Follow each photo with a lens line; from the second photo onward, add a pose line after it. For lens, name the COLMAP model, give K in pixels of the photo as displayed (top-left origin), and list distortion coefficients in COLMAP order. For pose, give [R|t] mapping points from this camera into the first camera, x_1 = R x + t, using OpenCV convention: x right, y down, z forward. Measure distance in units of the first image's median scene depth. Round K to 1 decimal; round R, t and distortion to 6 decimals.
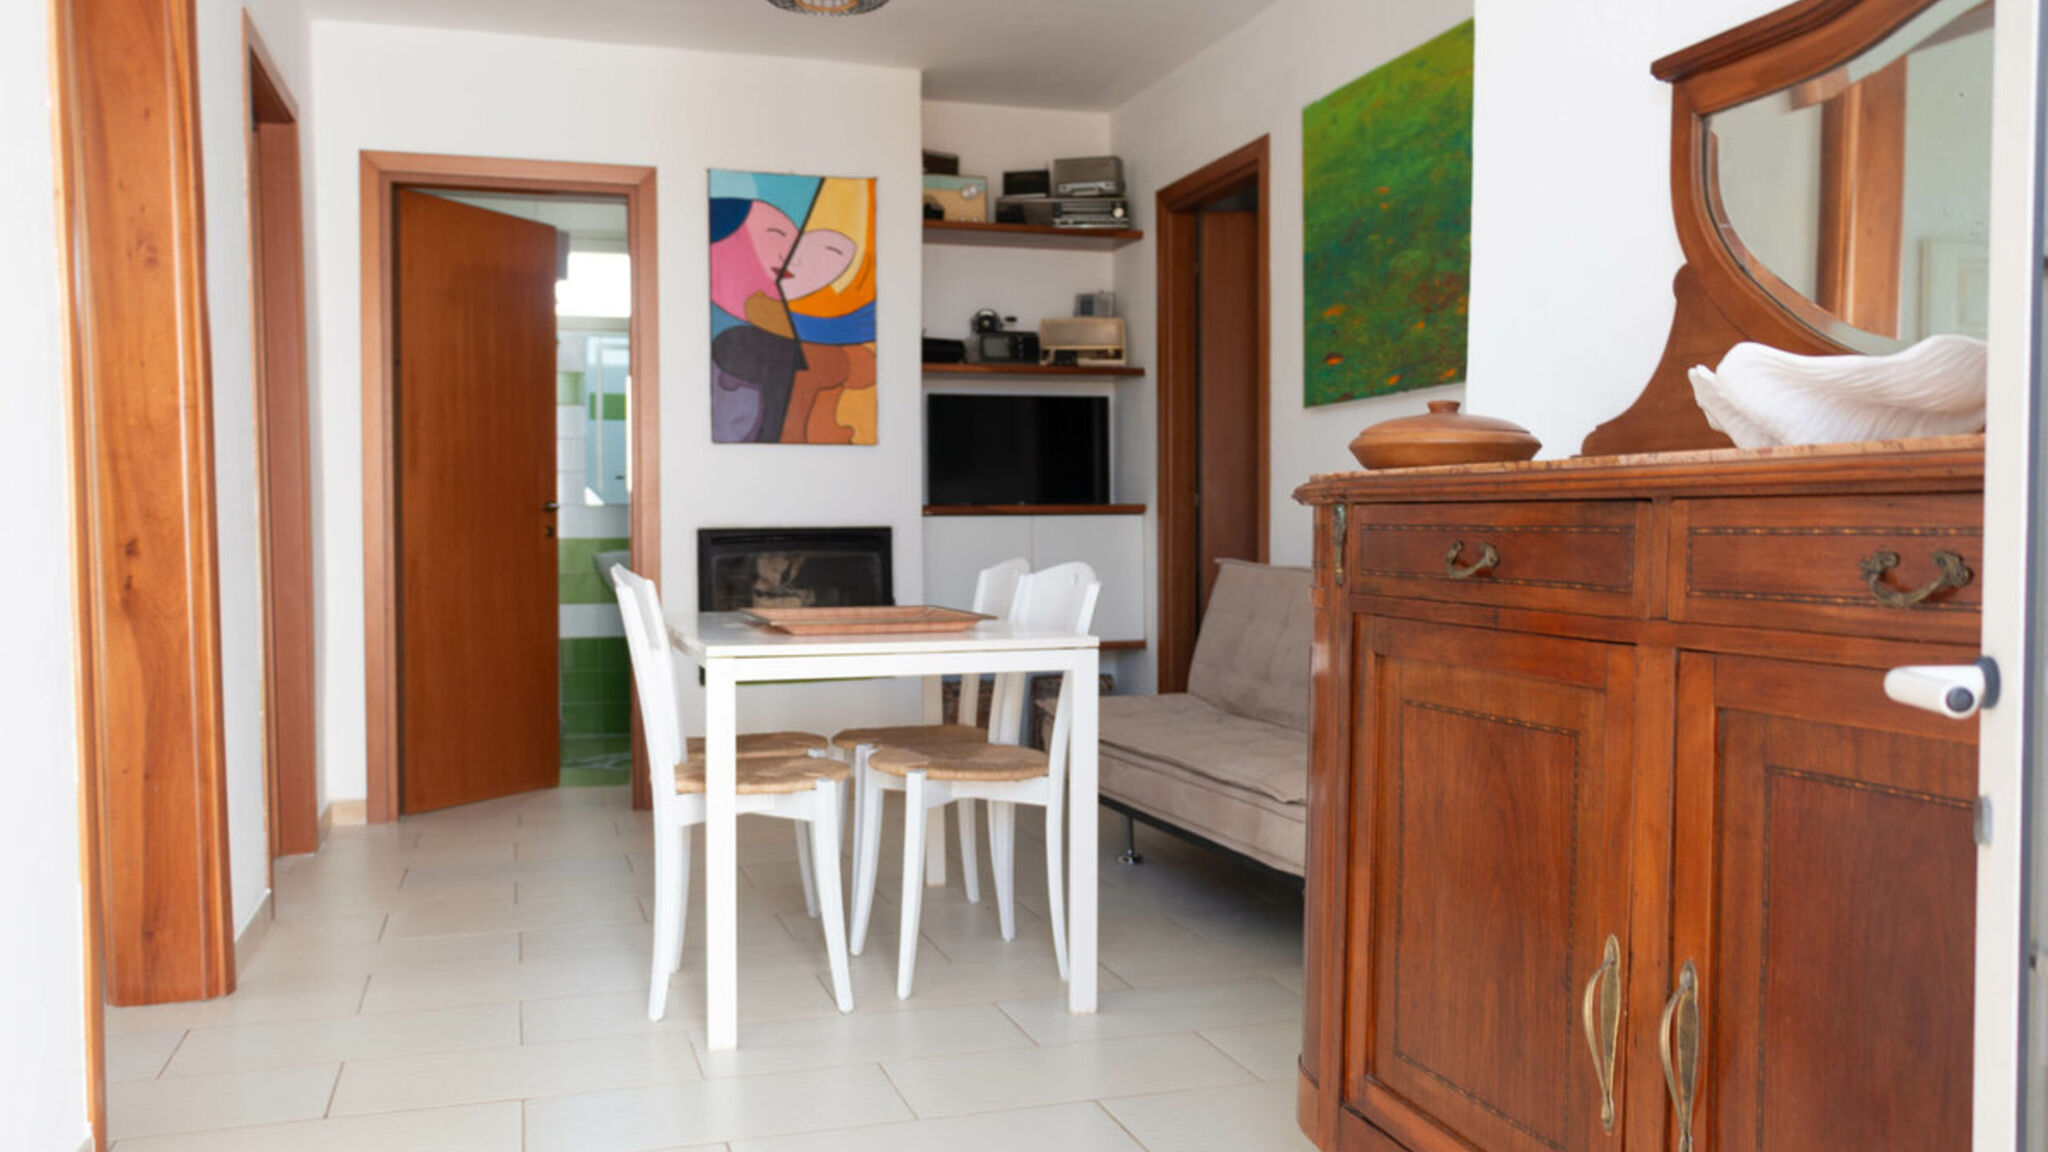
lens RADIAL K [[1614.6, 0, 1014.4], [0, 1614.6, 591.8], [0, 0, 1]] dist [0.011634, 0.018710]
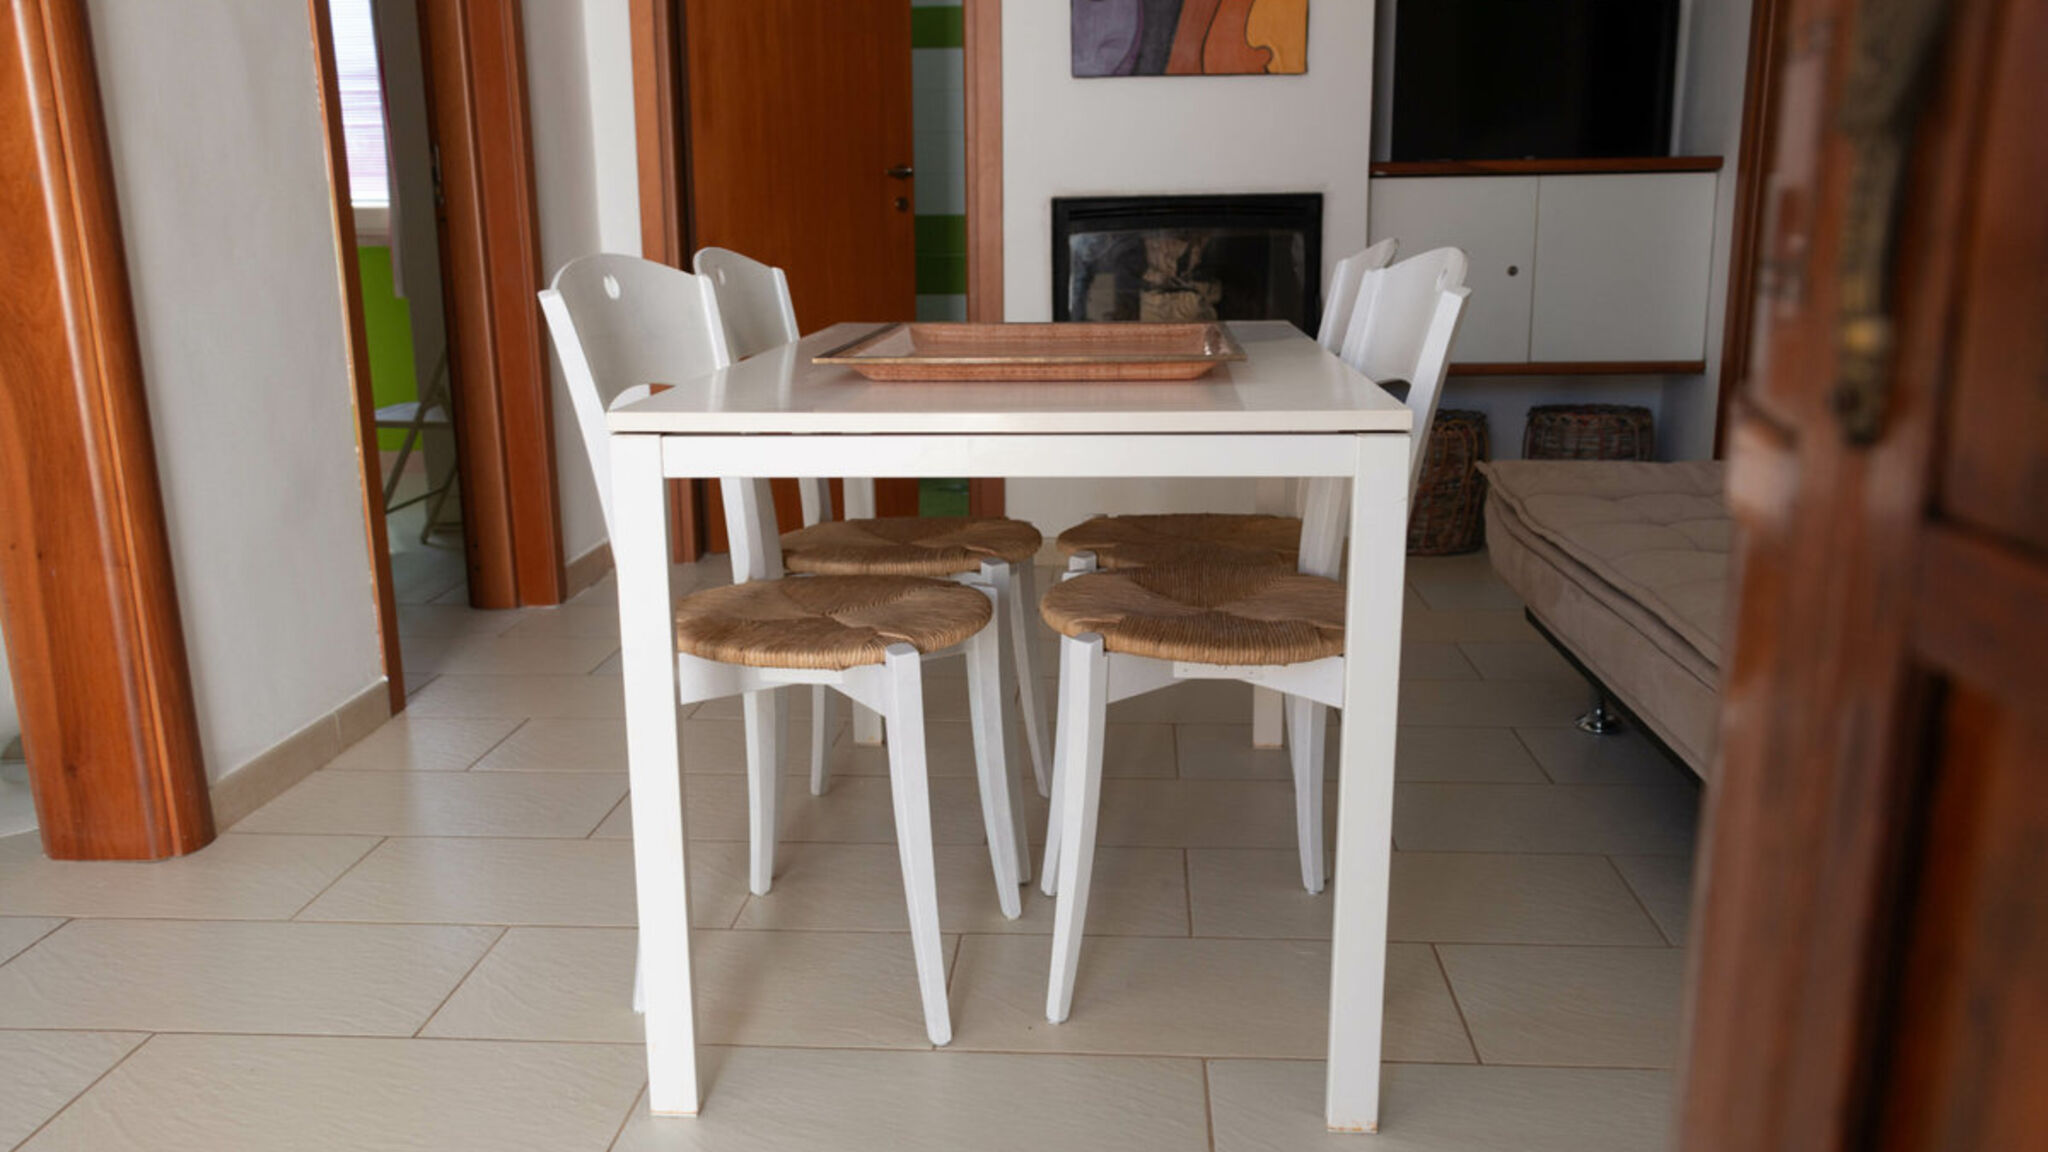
lens RADIAL K [[1614.6, 0, 1028.6], [0, 1614.6, 581.0], [0, 0, 1]] dist [0.011634, 0.018710]
pose [[0.935782, 0.073482, -0.344836, 0.077369], [-0.007586, 0.982011, 0.188672, -0.008023], [0.352497, -0.173940, 0.919506, 0.349205]]
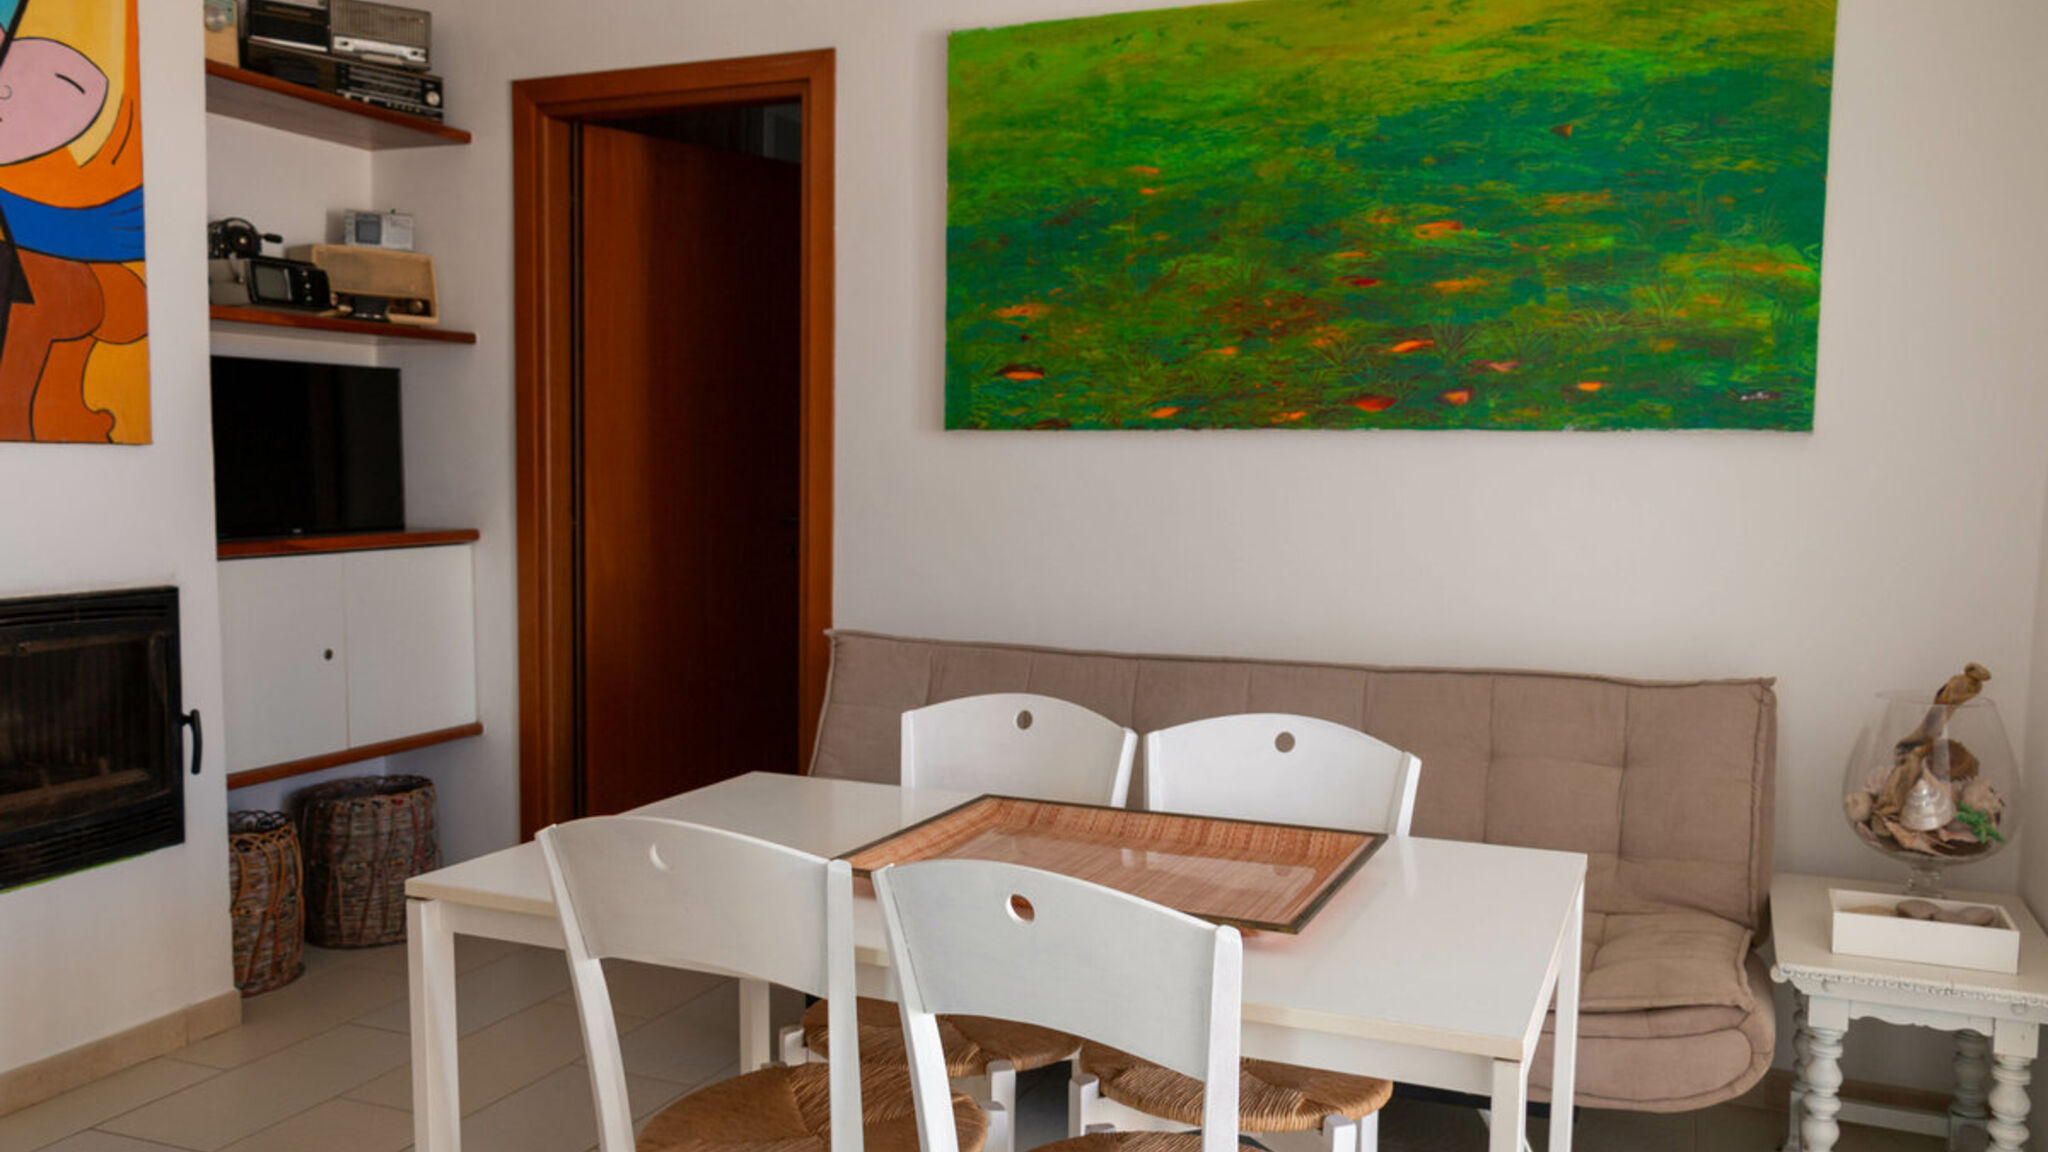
lens RADIAL K [[1614.6, 0, 1013.1], [0, 1614.6, 580.4], [0, 0, 1]] dist [0.011634, 0.018710]
pose [[0.659767, -0.041965, 0.750298, -0.400793], [0.016081, 0.998999, 0.041735, -0.079028], [-0.751298, -0.015470, 0.659782, 0.503969]]
